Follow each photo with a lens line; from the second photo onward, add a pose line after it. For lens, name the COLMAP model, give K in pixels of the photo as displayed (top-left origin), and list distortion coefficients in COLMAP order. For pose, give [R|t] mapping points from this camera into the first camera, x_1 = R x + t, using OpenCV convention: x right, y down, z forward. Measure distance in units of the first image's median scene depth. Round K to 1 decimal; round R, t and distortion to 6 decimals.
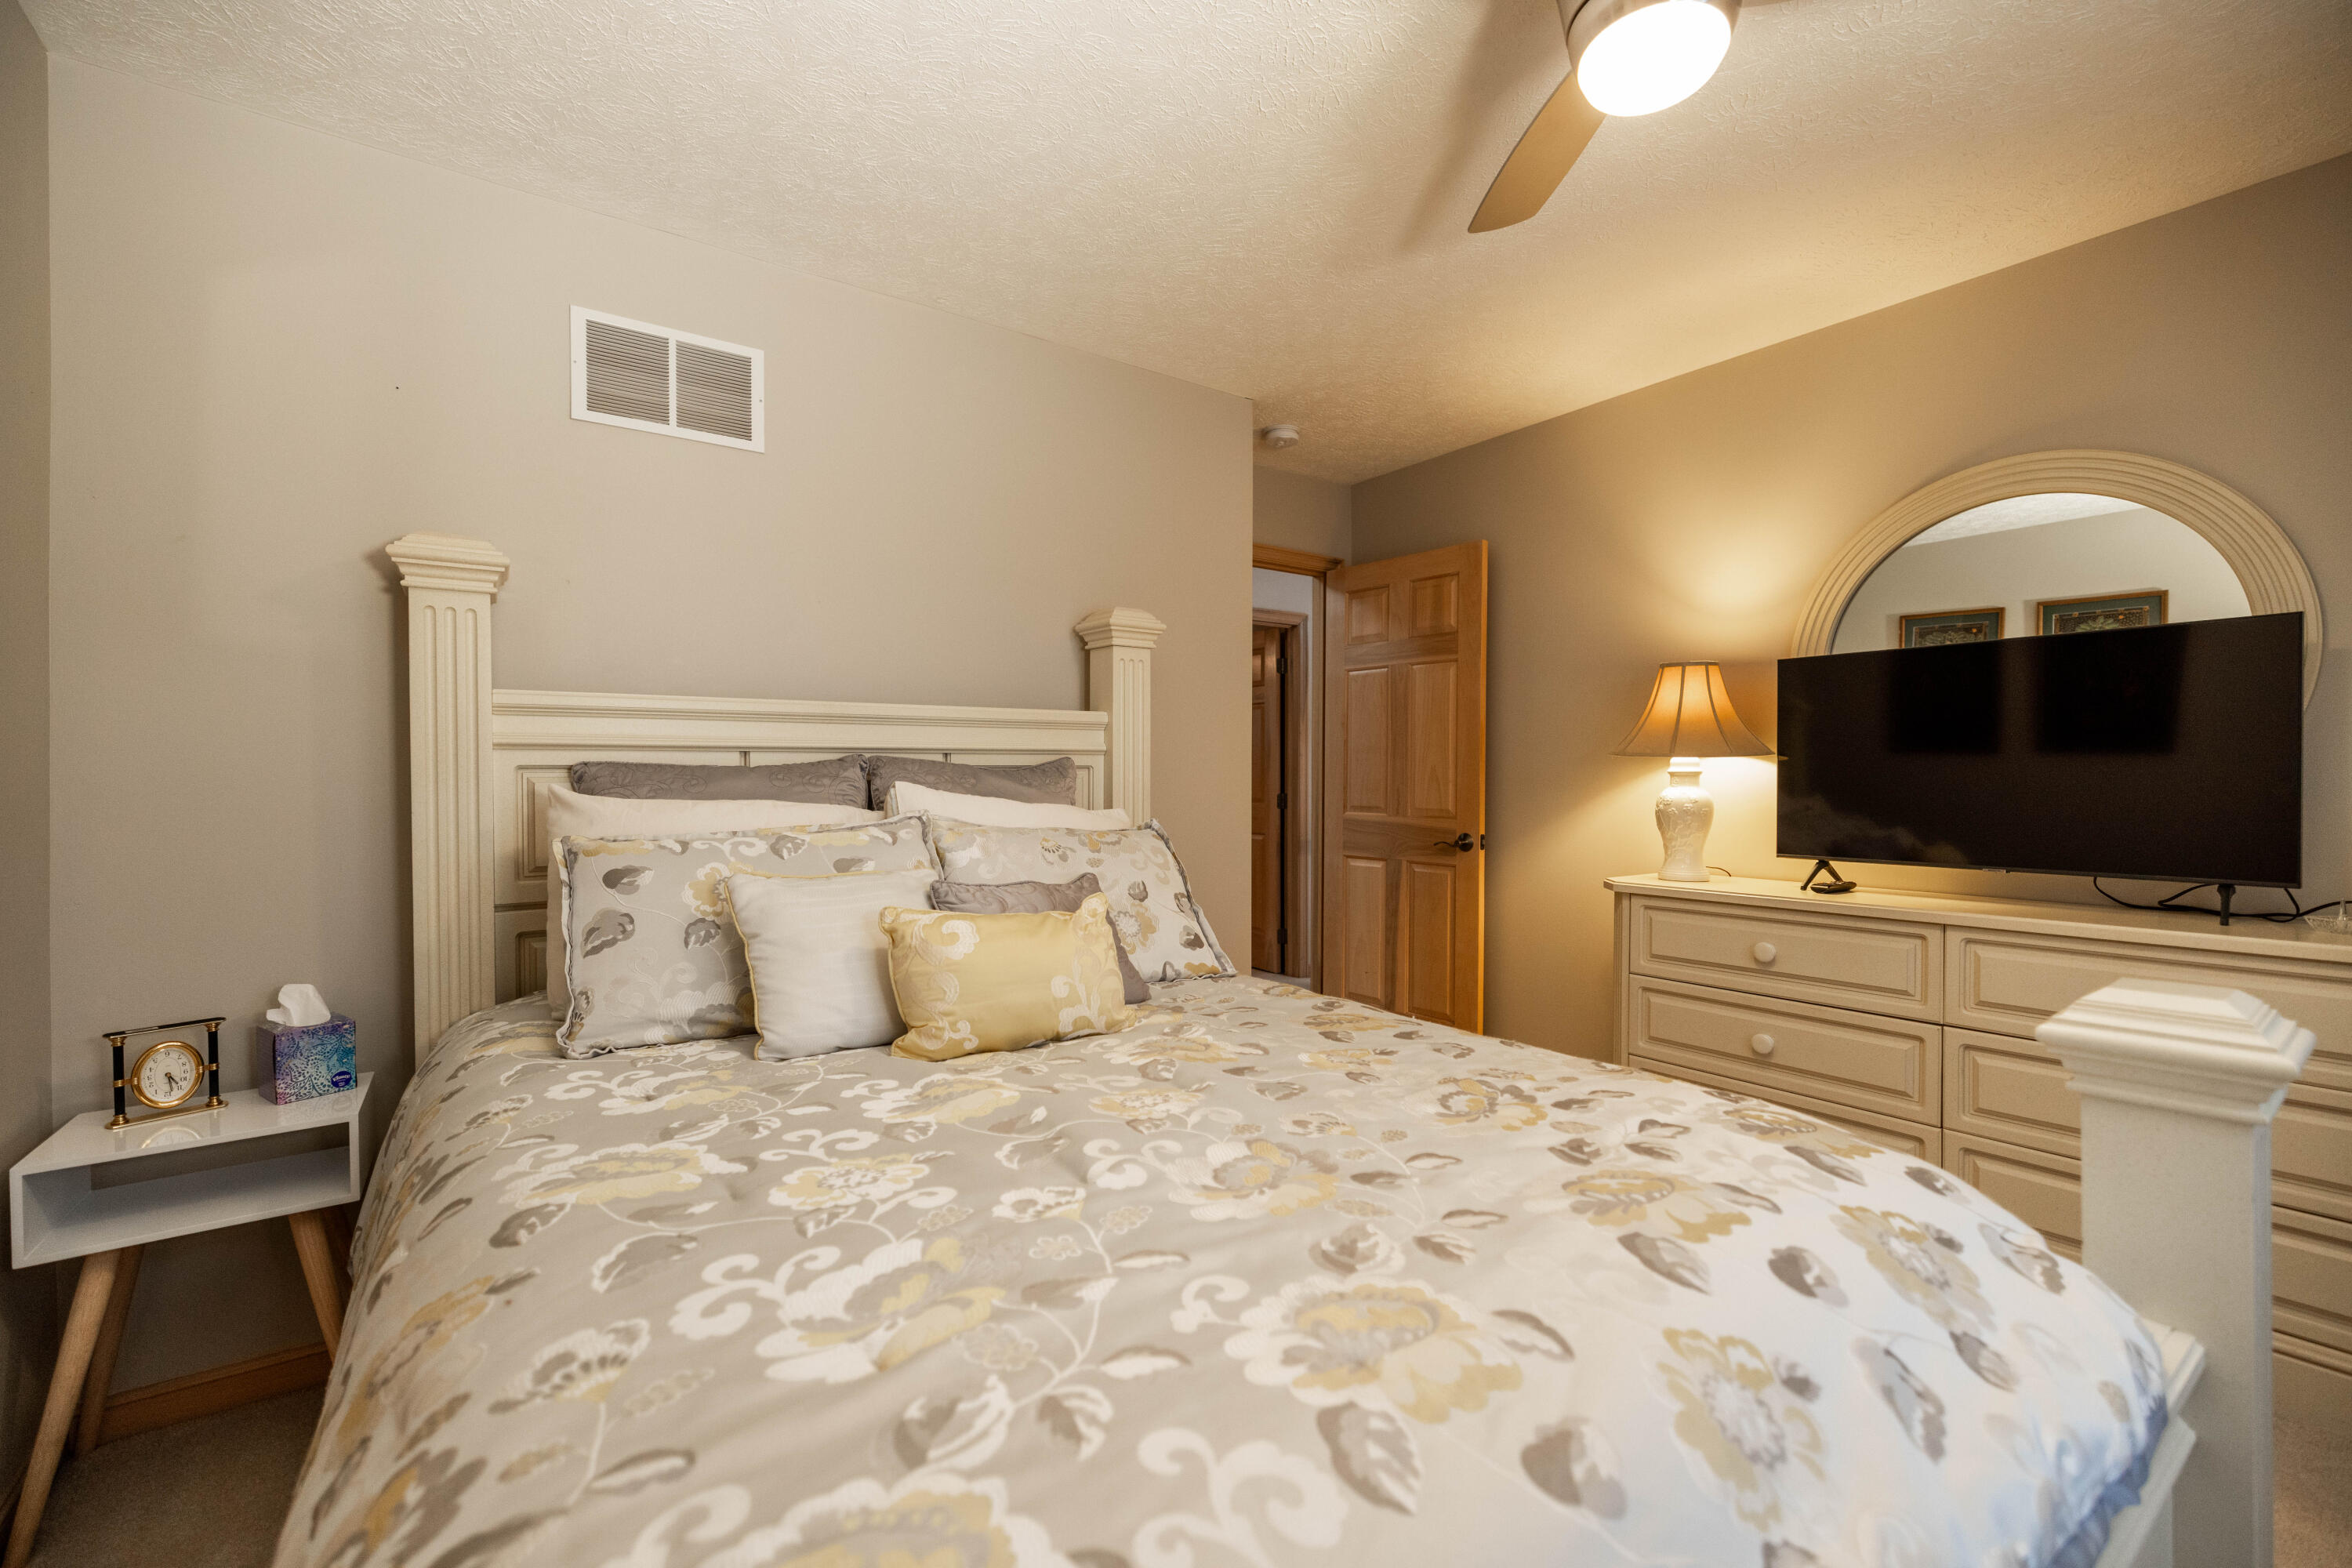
lens RADIAL K [[974.4, 0, 1176.0], [0, 974.4, 784.0], [0, 0, 1]] dist [-0.000407, -0.000205]
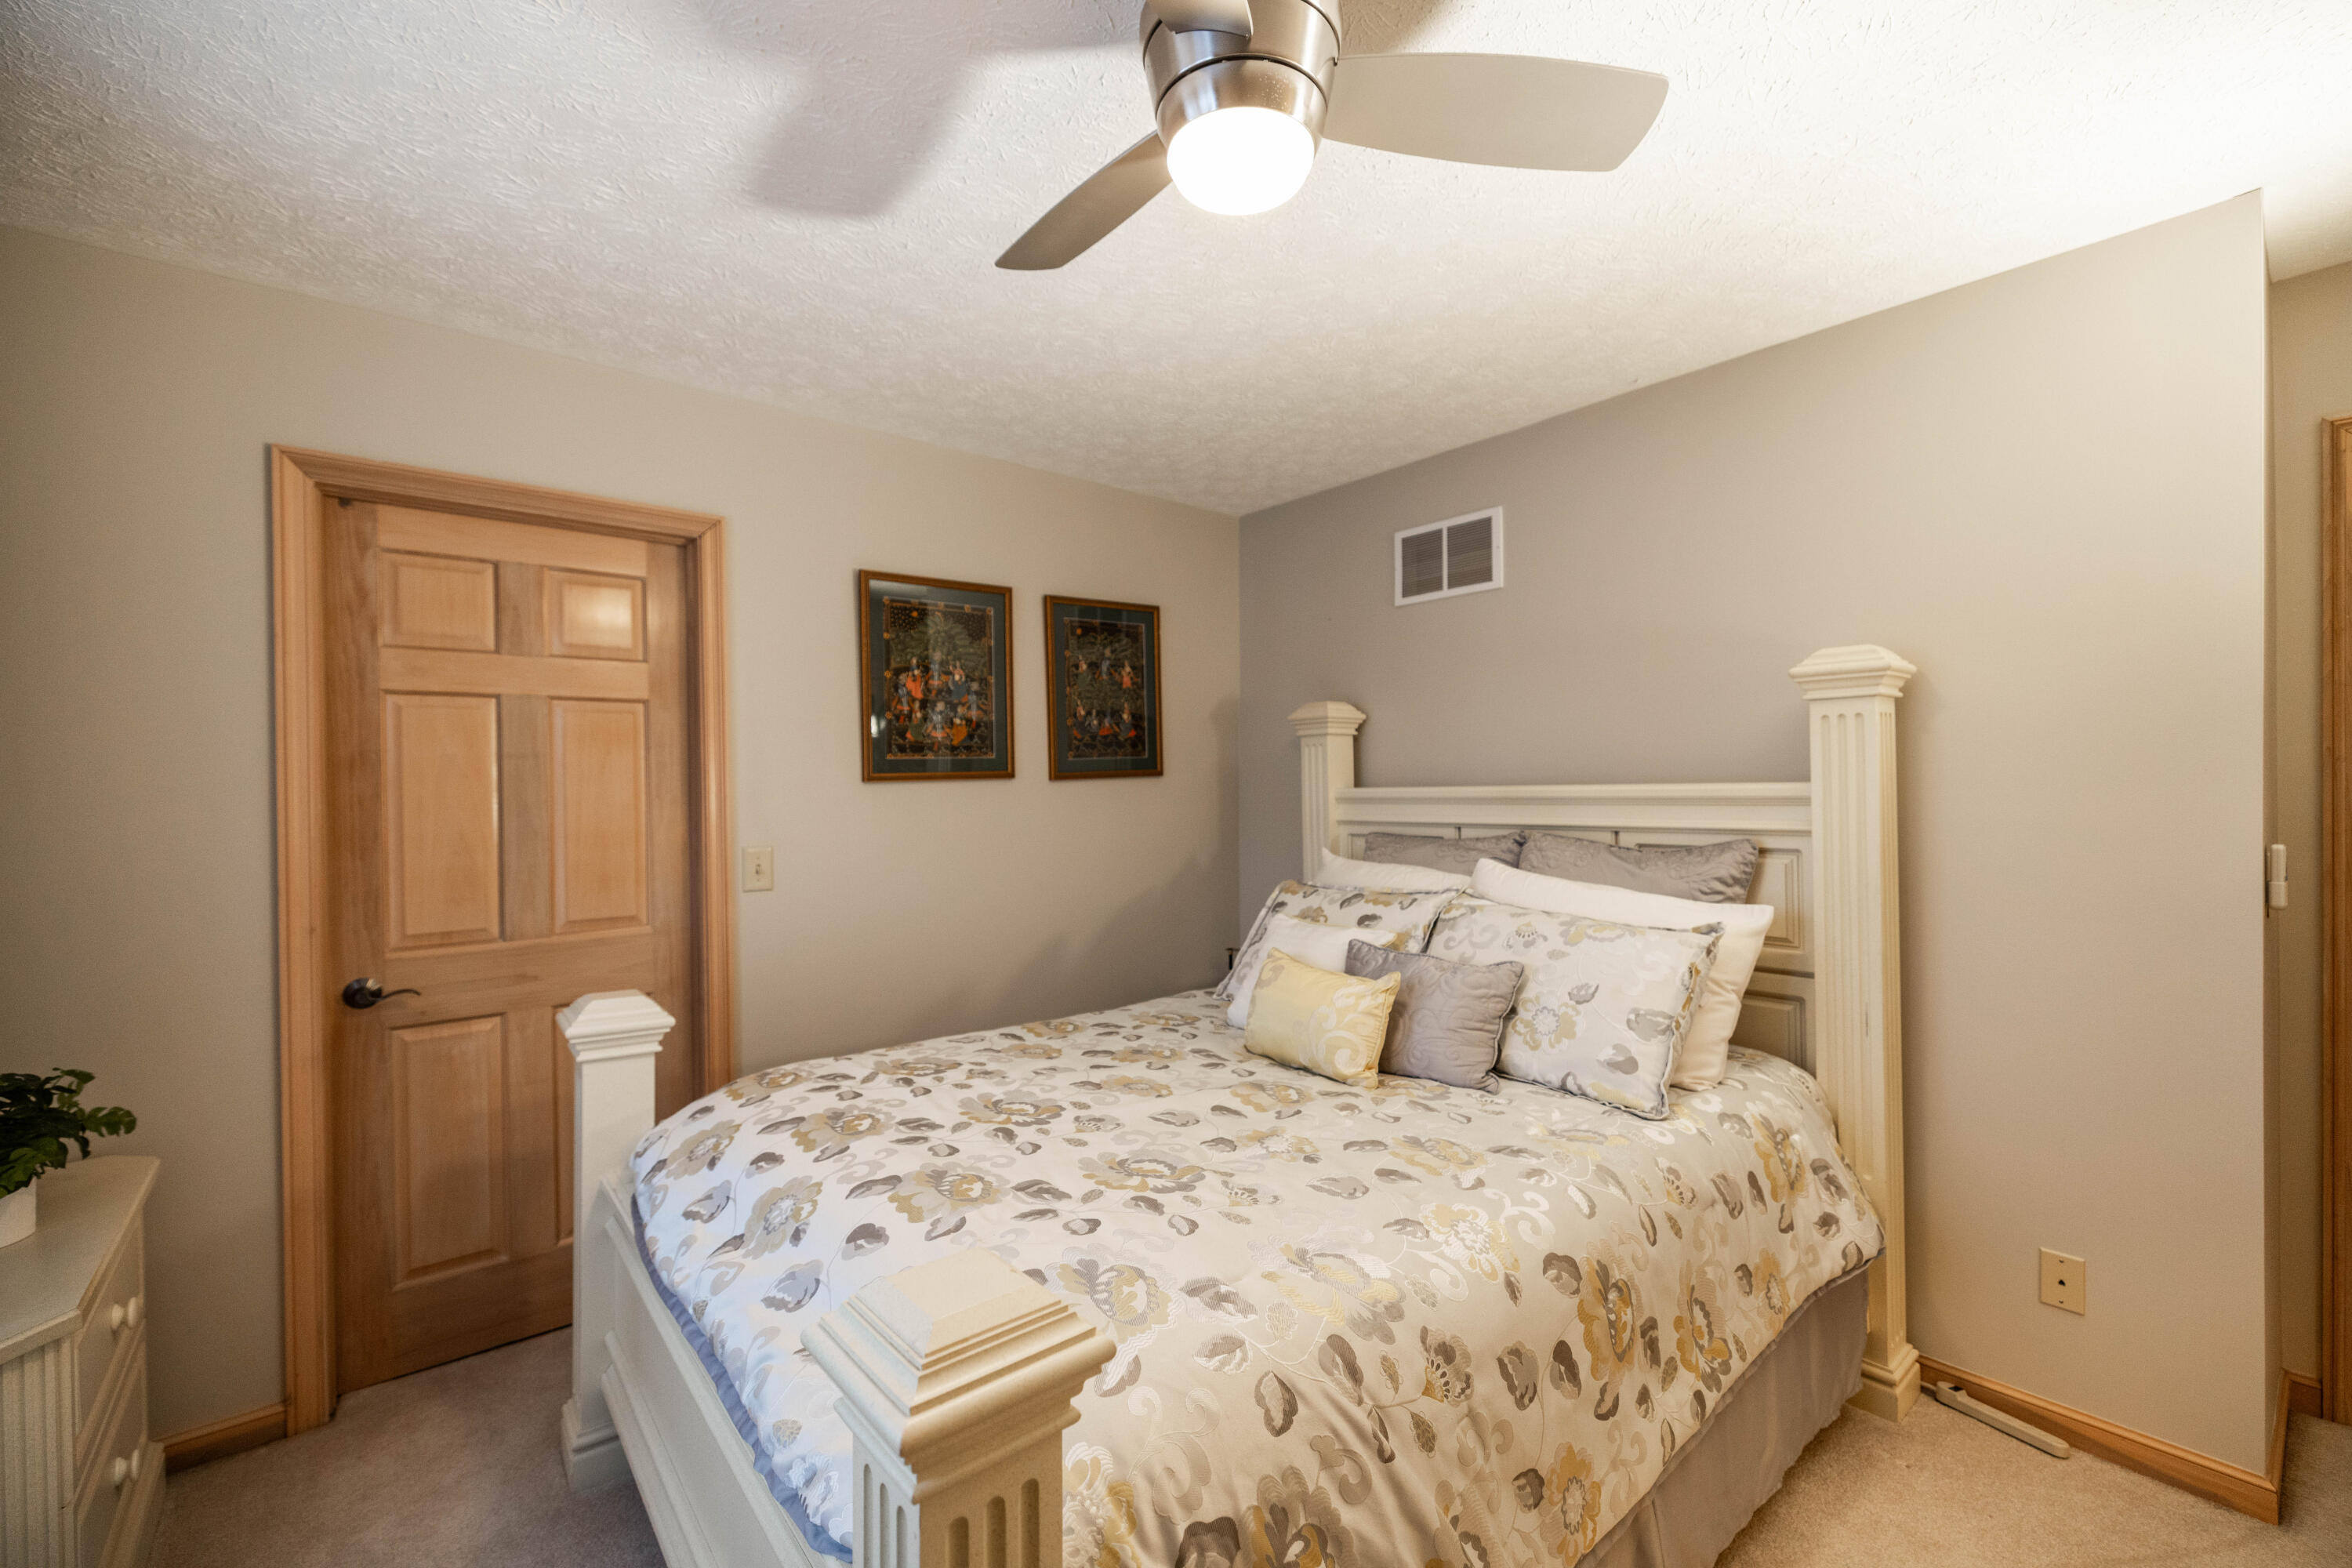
lens RADIAL K [[974.4, 0, 1176.0], [0, 974.4, 784.0], [0, 0, 1]] dist [-0.000407, -0.000205]
pose [[0.067588, -0.012277, -0.997638, 0.874724], [-0.017478, 0.999756, -0.013487, -0.070596], [0.997560, 0.018348, 0.067357, 0.559883]]
